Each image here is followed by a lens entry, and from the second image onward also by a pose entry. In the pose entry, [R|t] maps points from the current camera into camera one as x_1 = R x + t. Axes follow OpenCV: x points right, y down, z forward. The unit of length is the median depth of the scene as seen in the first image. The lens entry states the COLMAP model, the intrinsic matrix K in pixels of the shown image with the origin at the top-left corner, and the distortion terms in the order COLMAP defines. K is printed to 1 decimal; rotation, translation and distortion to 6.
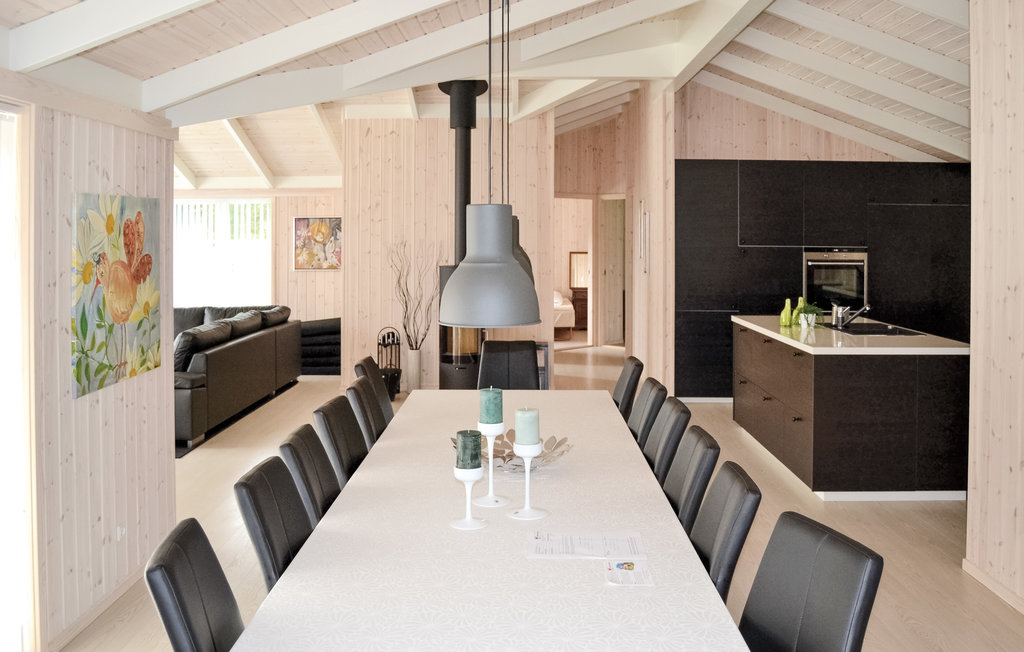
lens RADIAL K [[933.0, 0, 513.4], [0, 933.0, 325.5], [0, 0, 1]] dist [-0.097080, 0.018841]
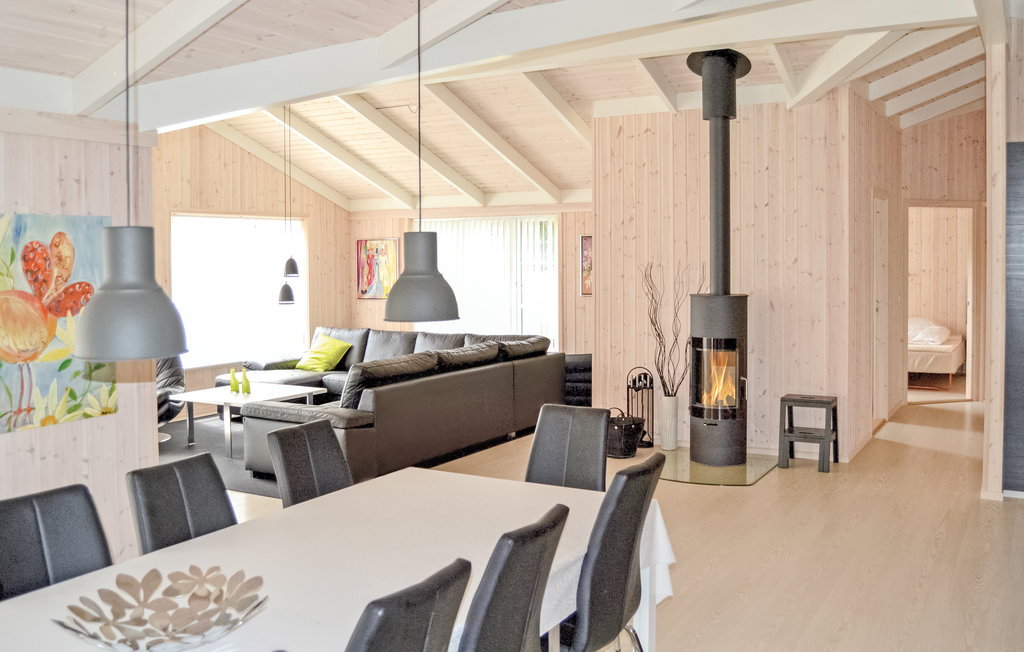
lens RADIAL K [[933.0, 0, 513.4], [0, 933.0, 325.5], [0, 0, 1]] dist [-0.097080, 0.018841]
pose [[0.862820, 0.030095, -0.504615, 0.183824], [-0.040738, 0.999119, -0.010070, -0.022046], [0.503867, 0.029246, 0.863286, 0.230567]]
